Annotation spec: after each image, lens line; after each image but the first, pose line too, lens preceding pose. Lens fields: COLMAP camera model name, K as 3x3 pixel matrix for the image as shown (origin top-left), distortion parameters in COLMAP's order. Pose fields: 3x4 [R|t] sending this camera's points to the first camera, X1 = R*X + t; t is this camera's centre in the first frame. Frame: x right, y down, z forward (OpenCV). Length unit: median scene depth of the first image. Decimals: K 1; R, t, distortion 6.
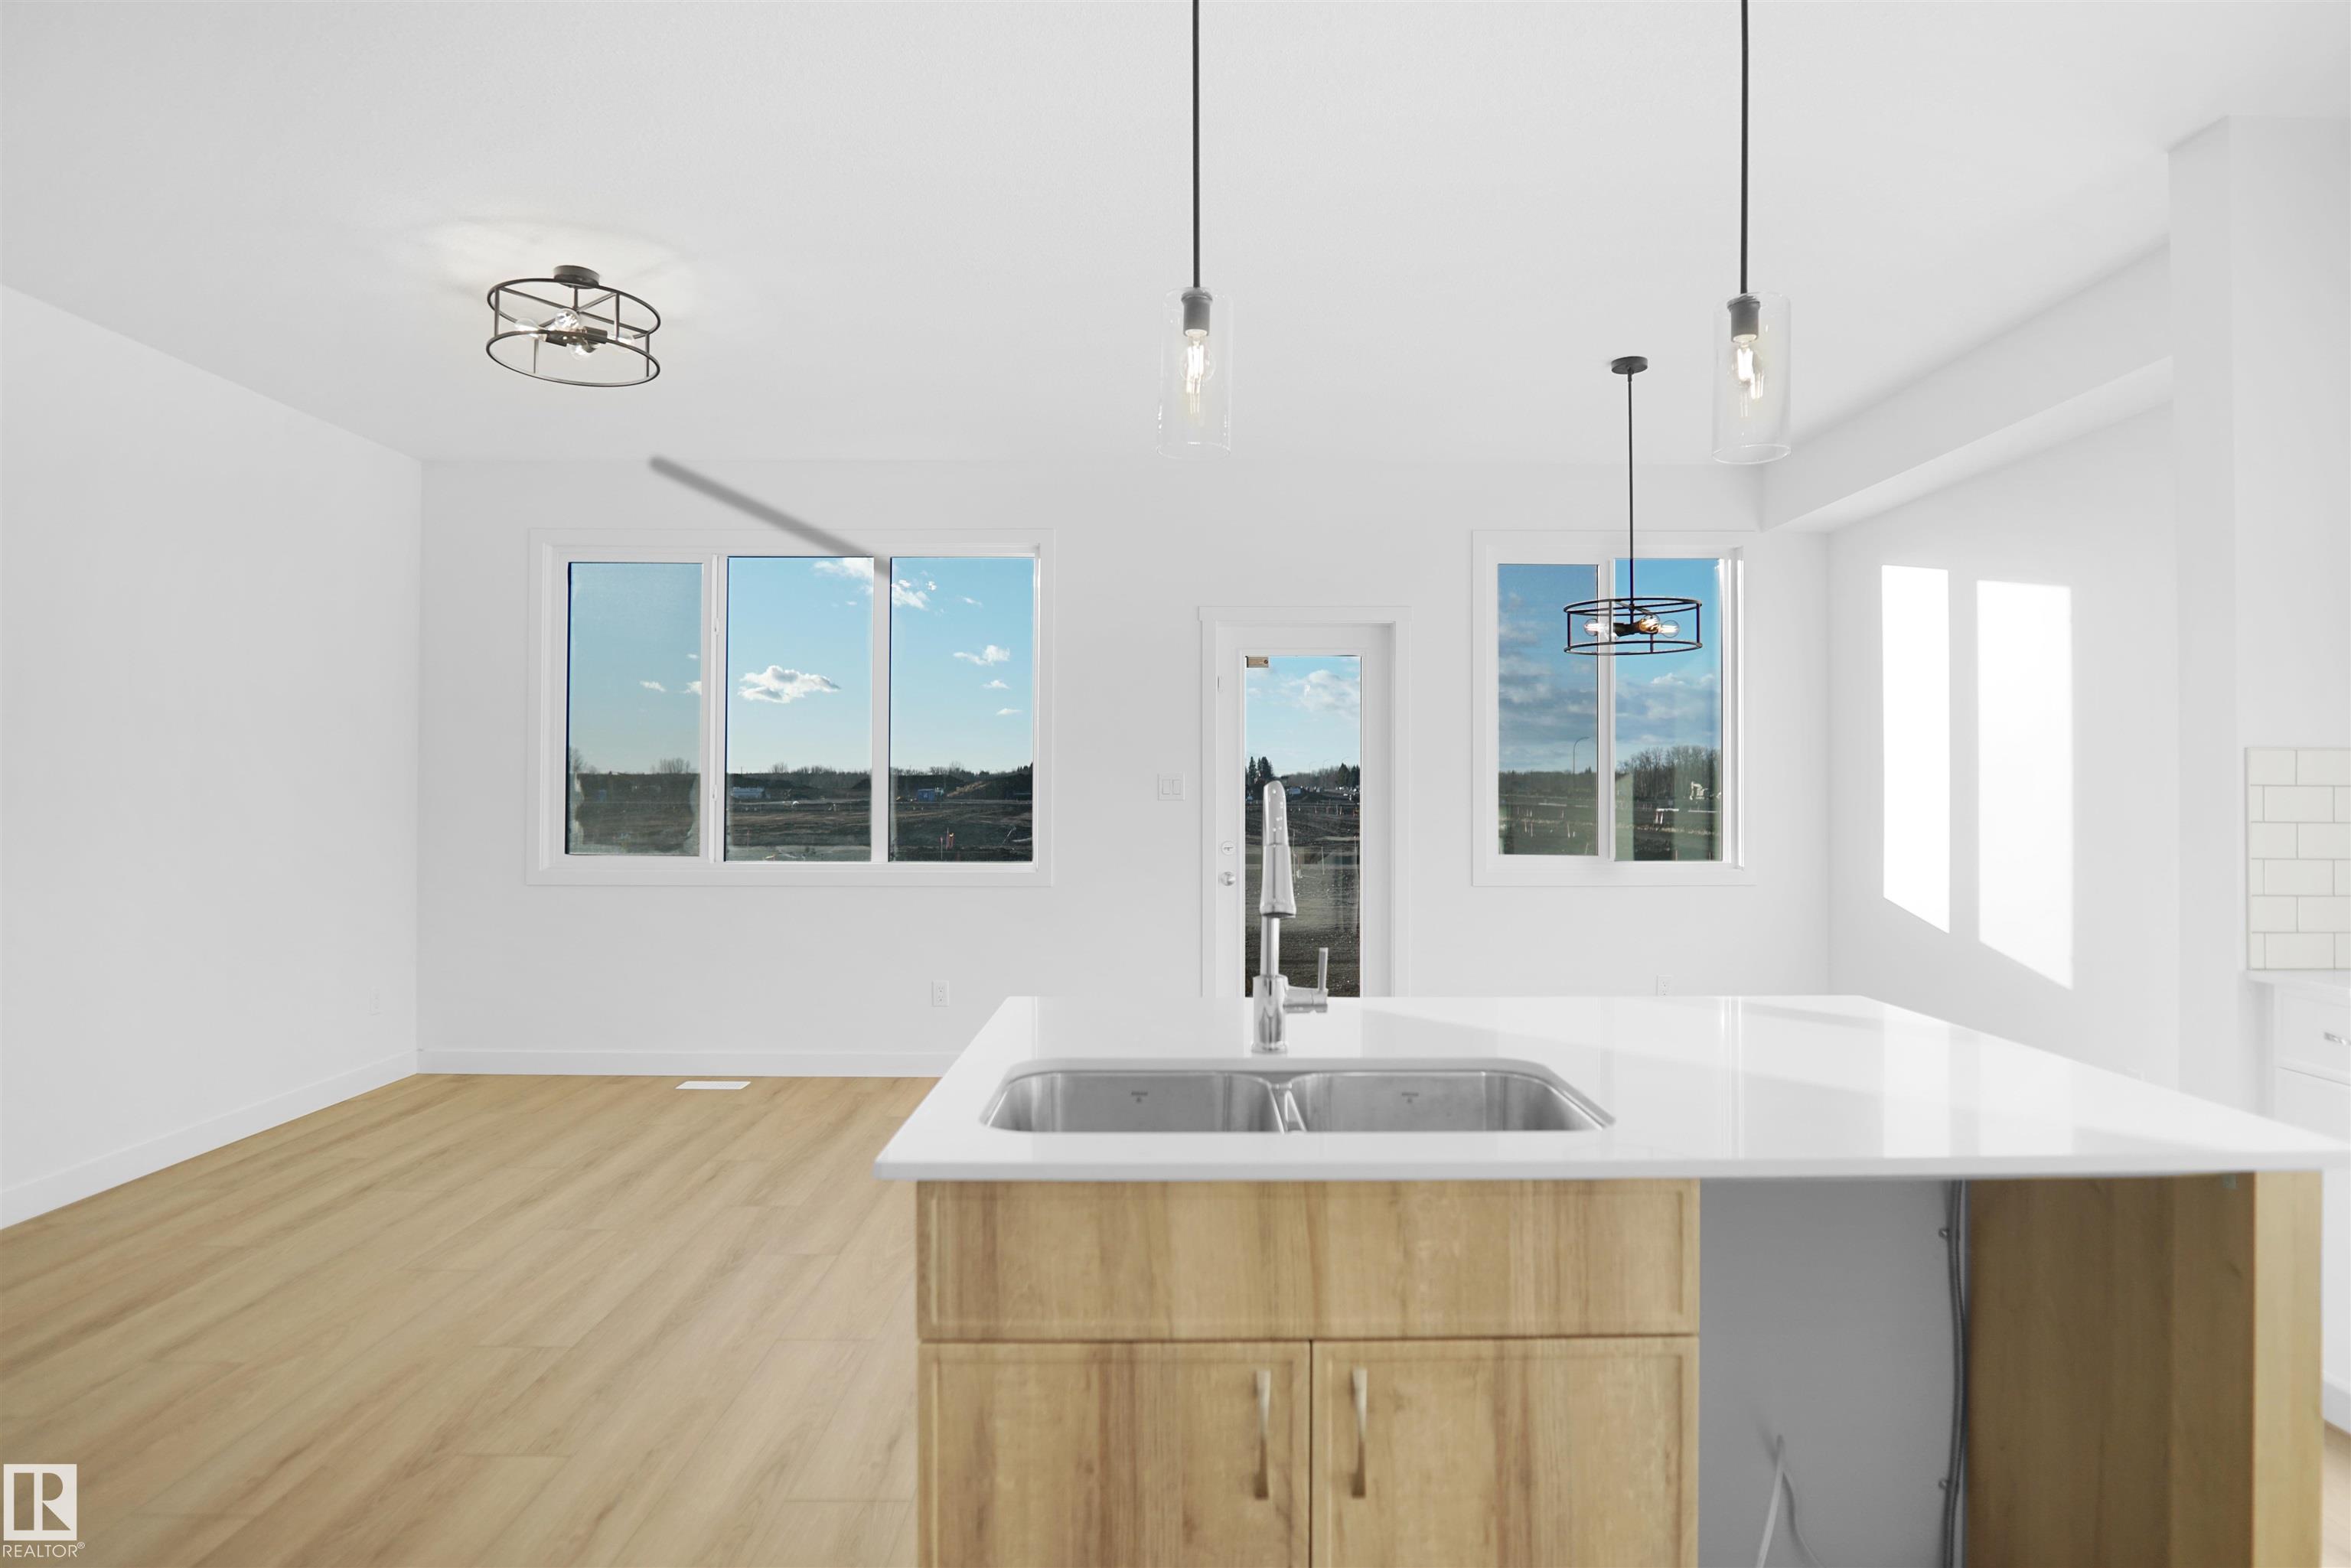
lens RADIAL K [[1293.0, 0, 1175.5], [0, 1293.0, 784.0], [0, 0, 1]] dist [-0.020031, 0.000637]
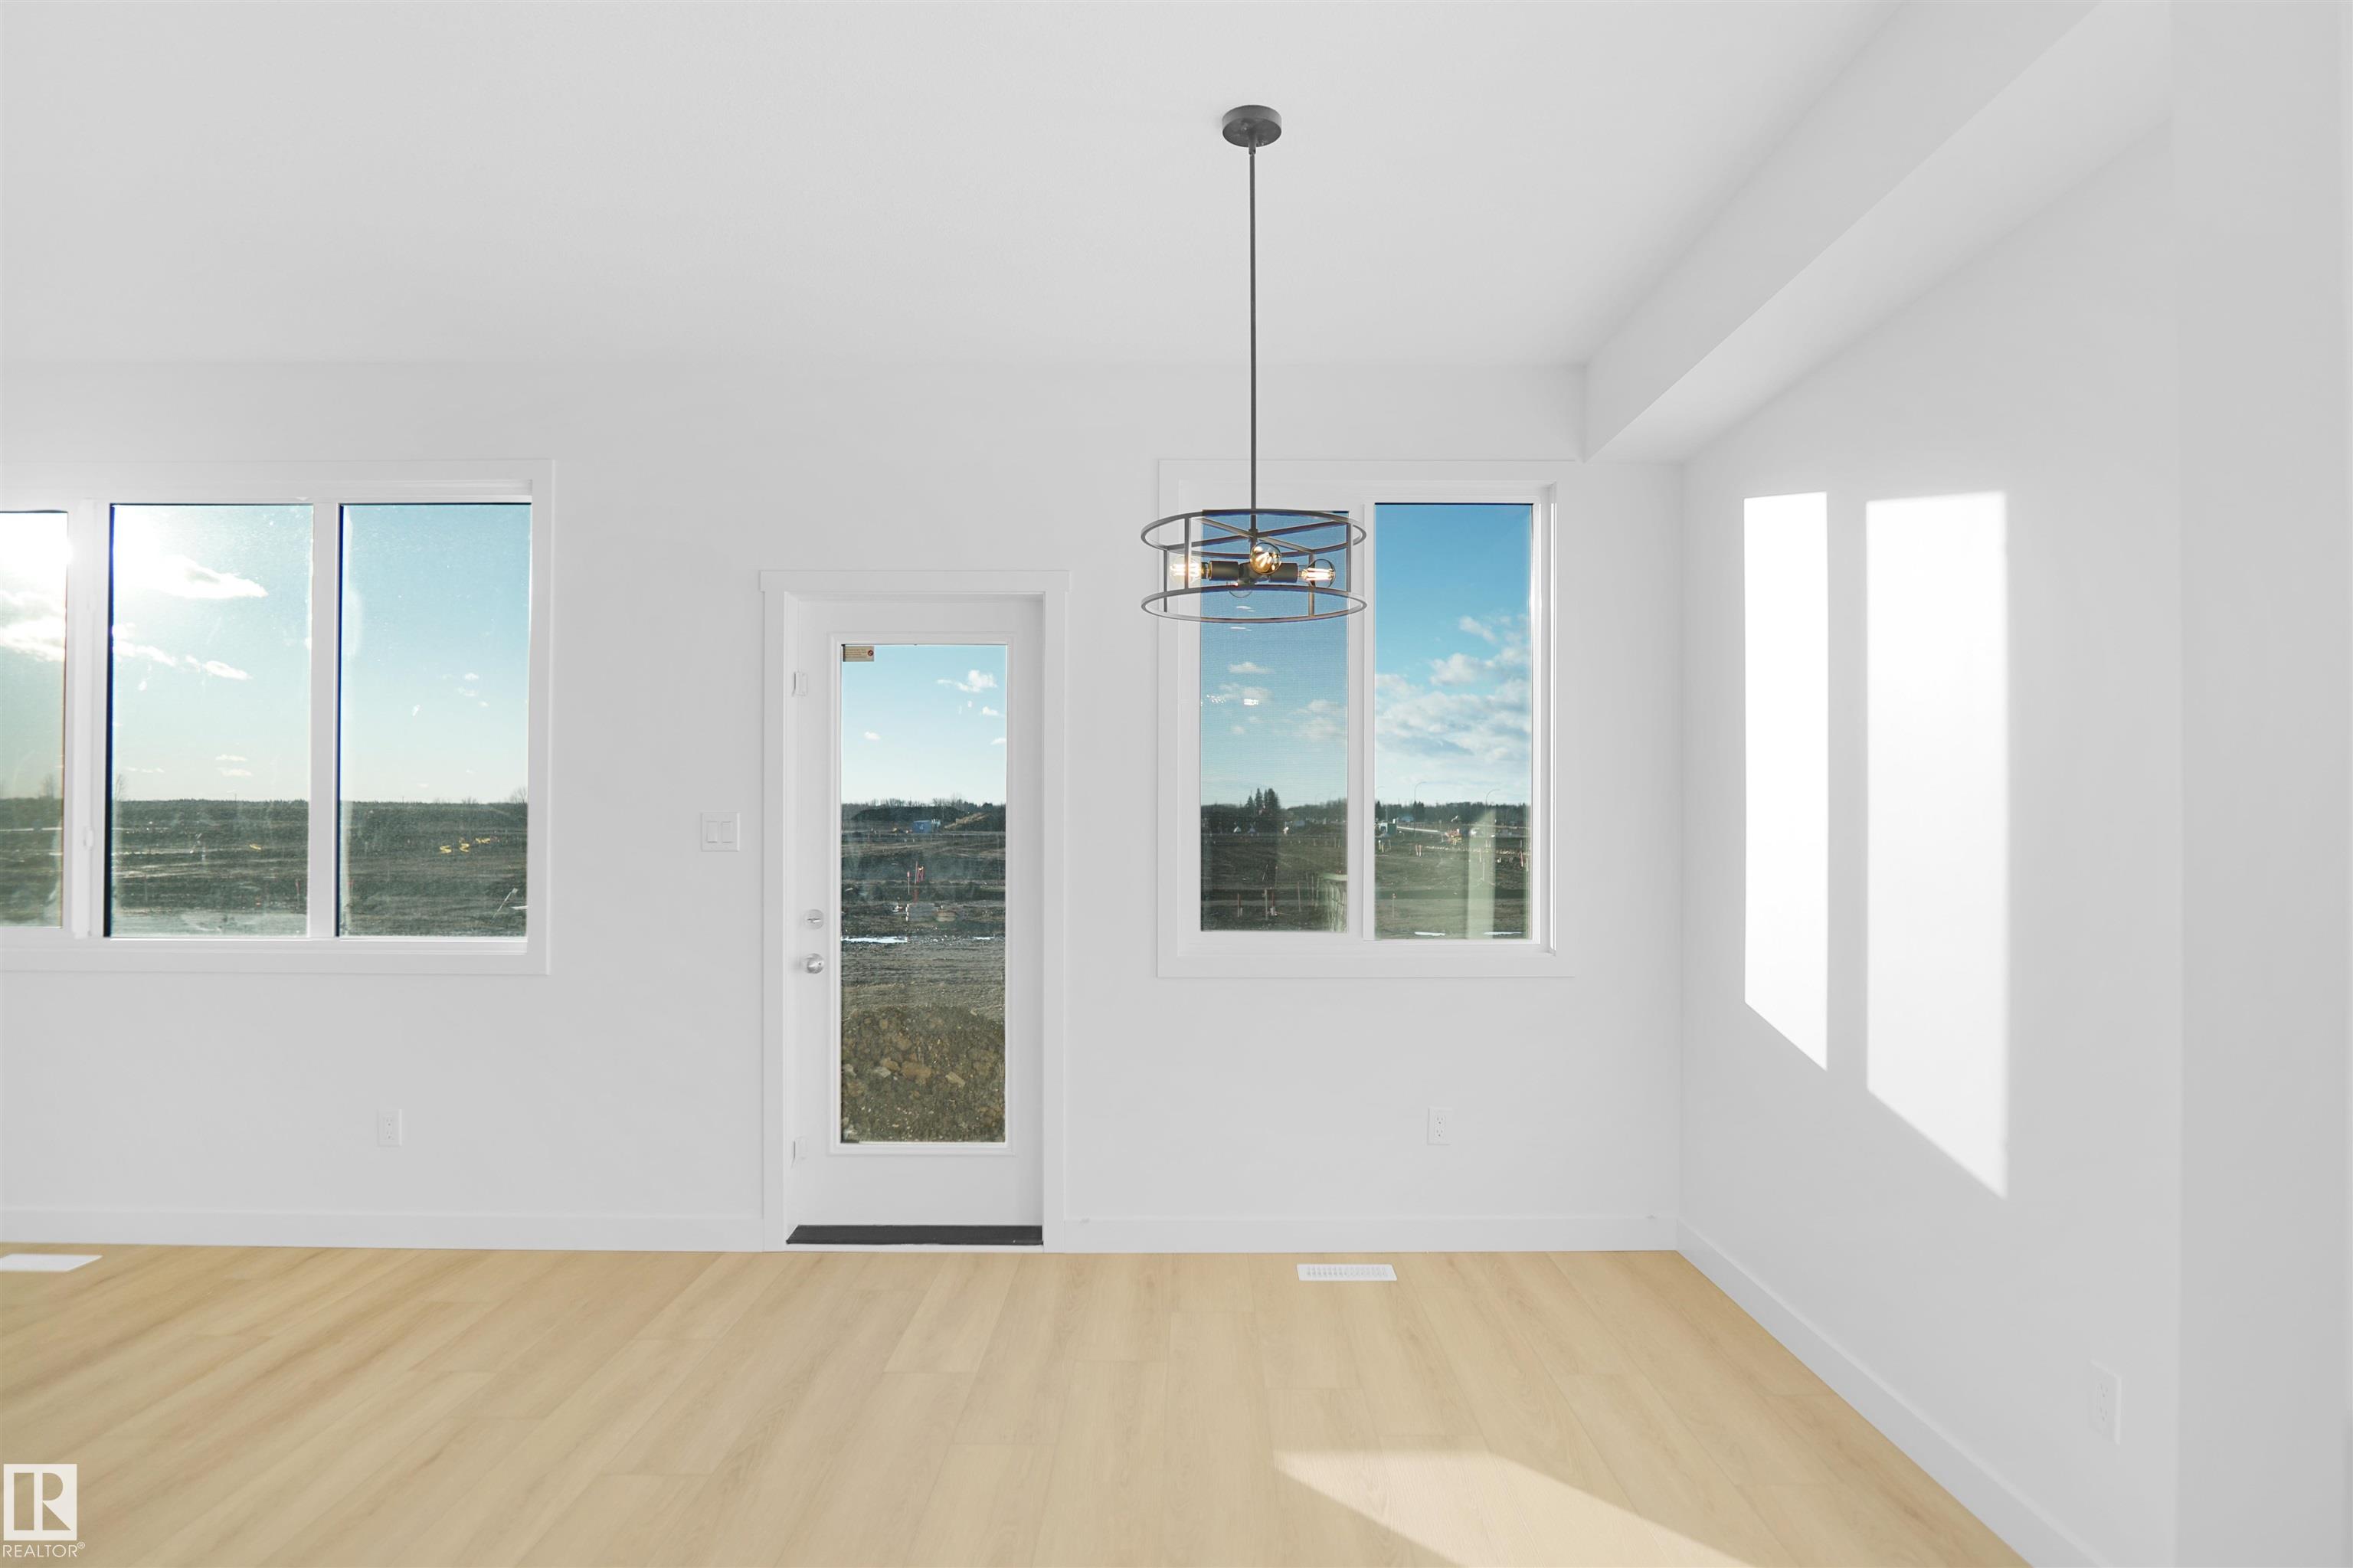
lens RADIAL K [[1294.3, 0, 1177.3], [0, 1294.3, 812.1], [0, 0, 1]] dist [-0.002218, 0.000085]
pose [[0.999828, 0.001486, -0.018472, 1.027129], [-0.001532, 0.999996, -0.002472, -0.026129], [0.018468, 0.002499, 0.999826, 1.252597]]
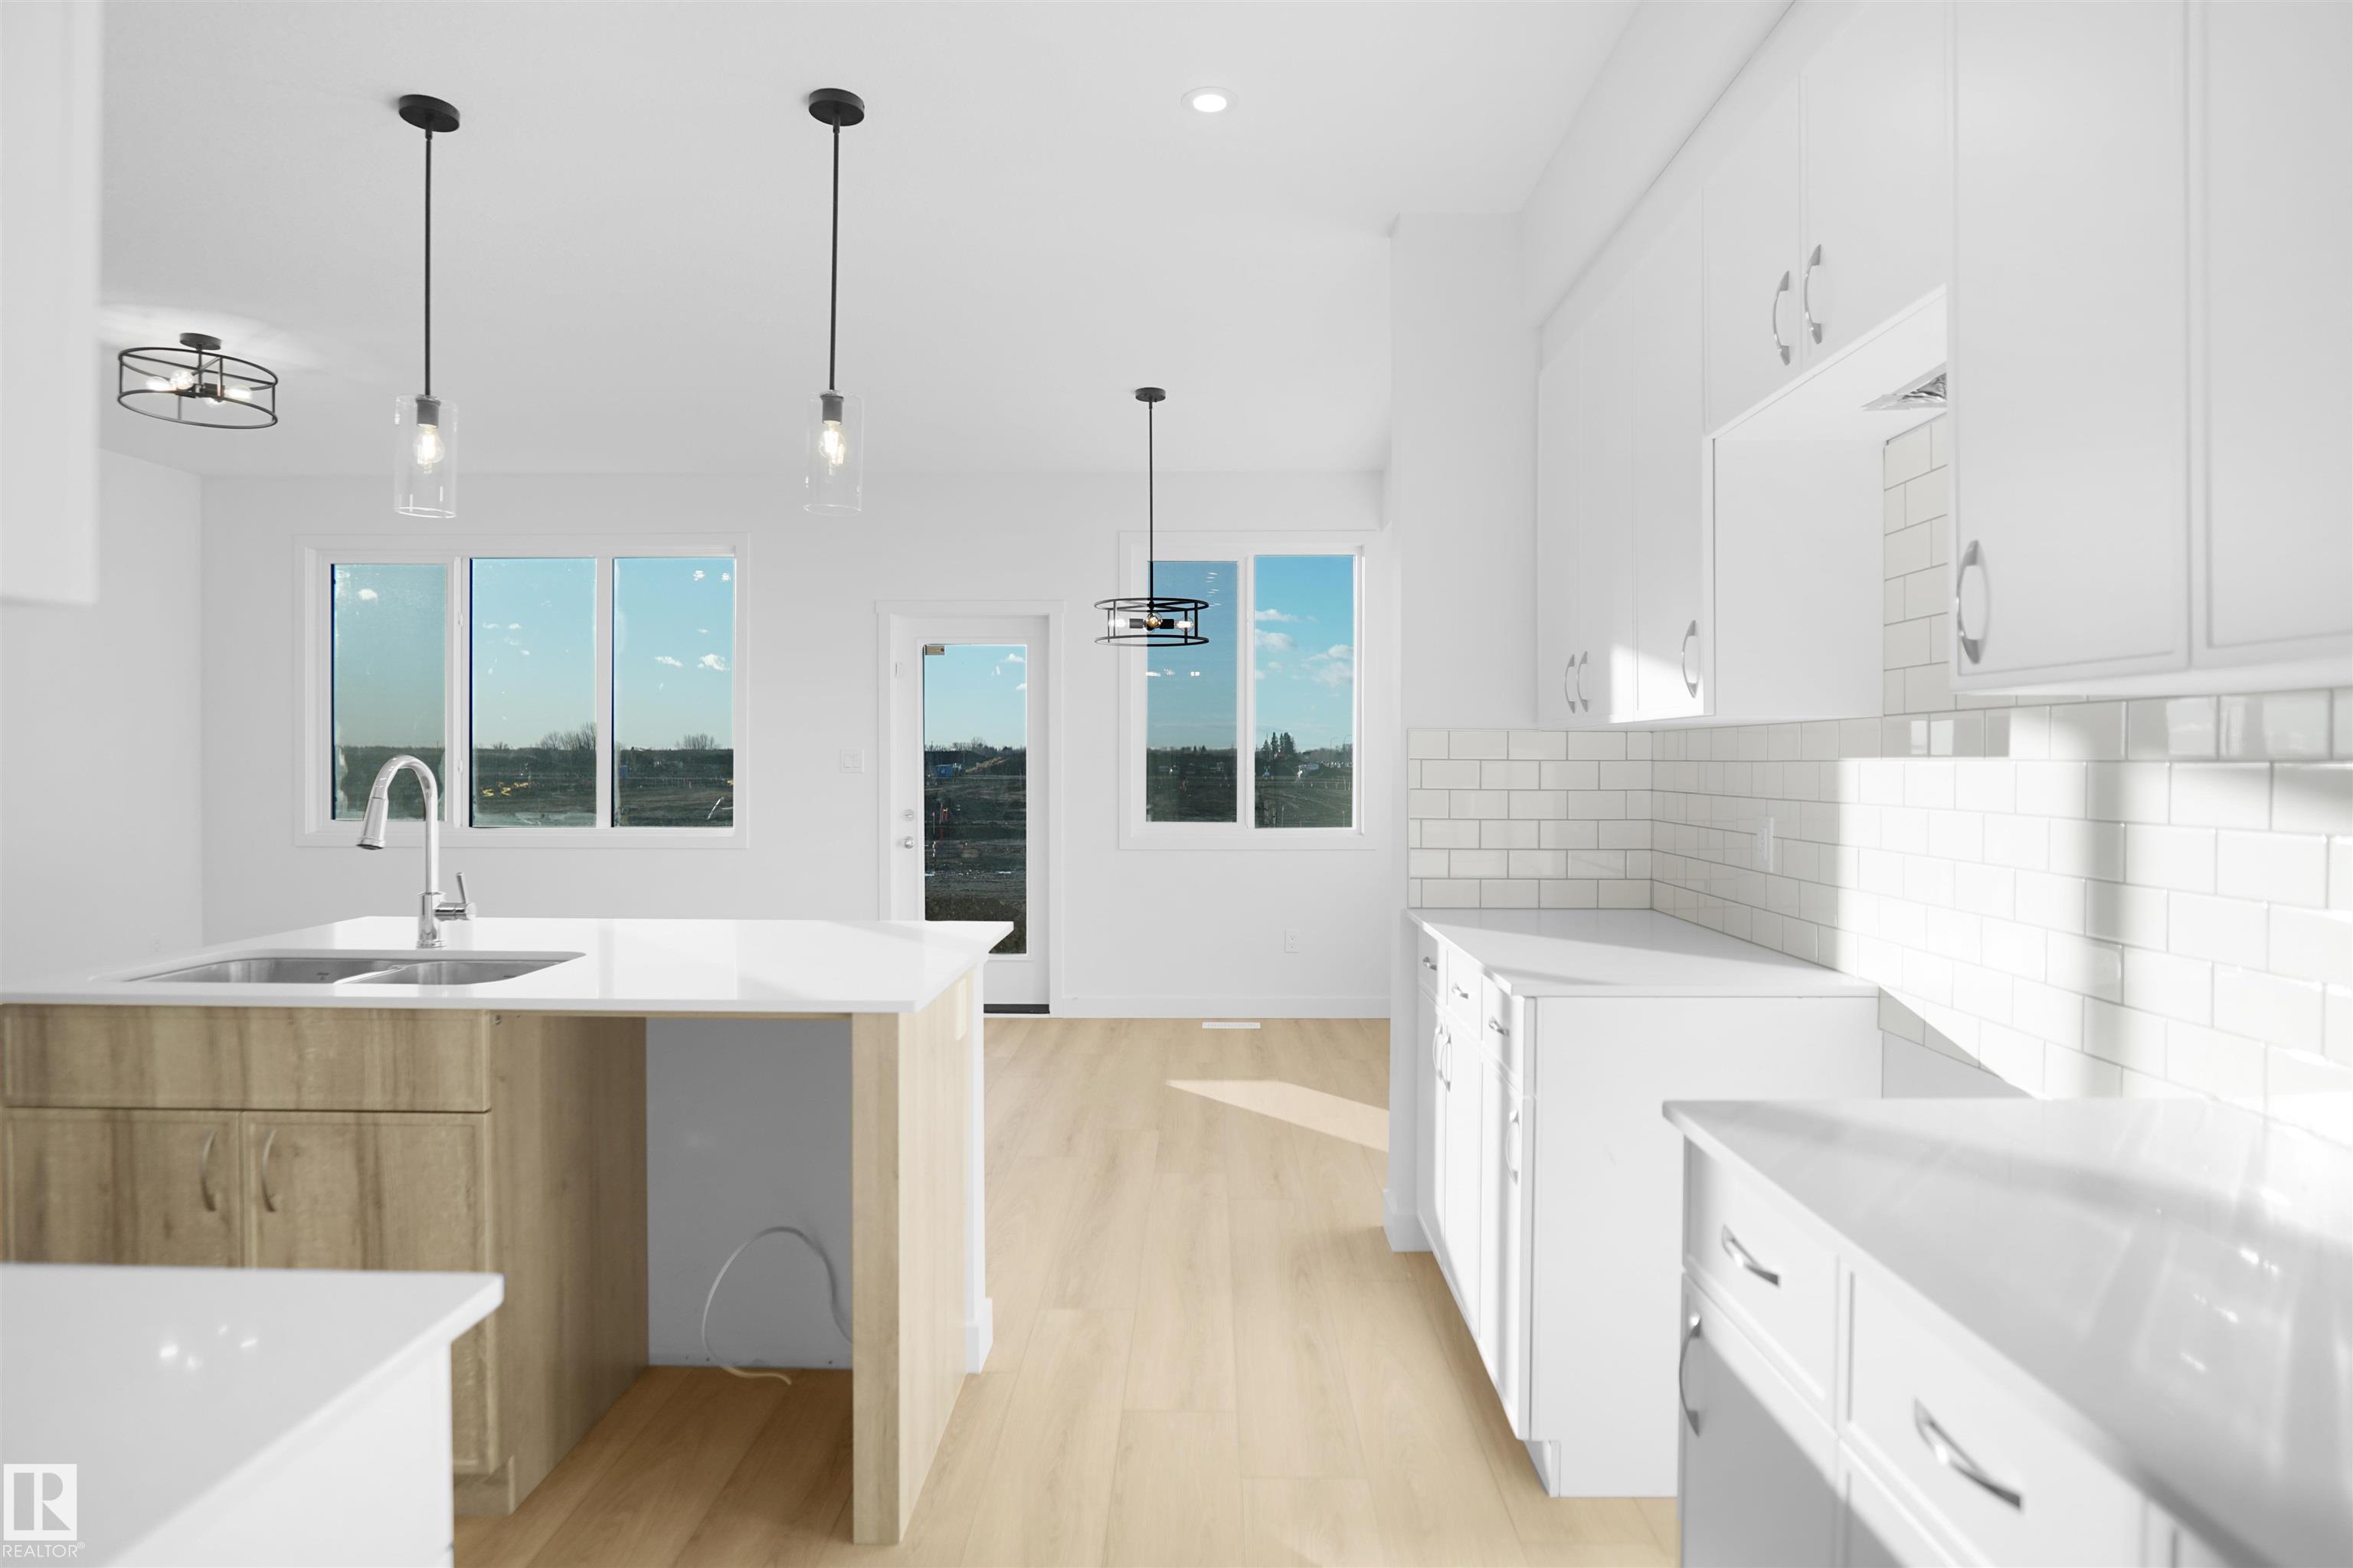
lens RADIAL K [[1309.9, 0, 1177.2], [0, 1309.9, 773.8], [0, 0, 1]] dist [-0.016412, 0.002216]
pose [[0.999391, 0.000722, -0.034882, 1.296291], [-0.000350, 0.999943, 0.010669, 0.004072], [0.034888, -0.010651, 0.999334, -0.536164]]
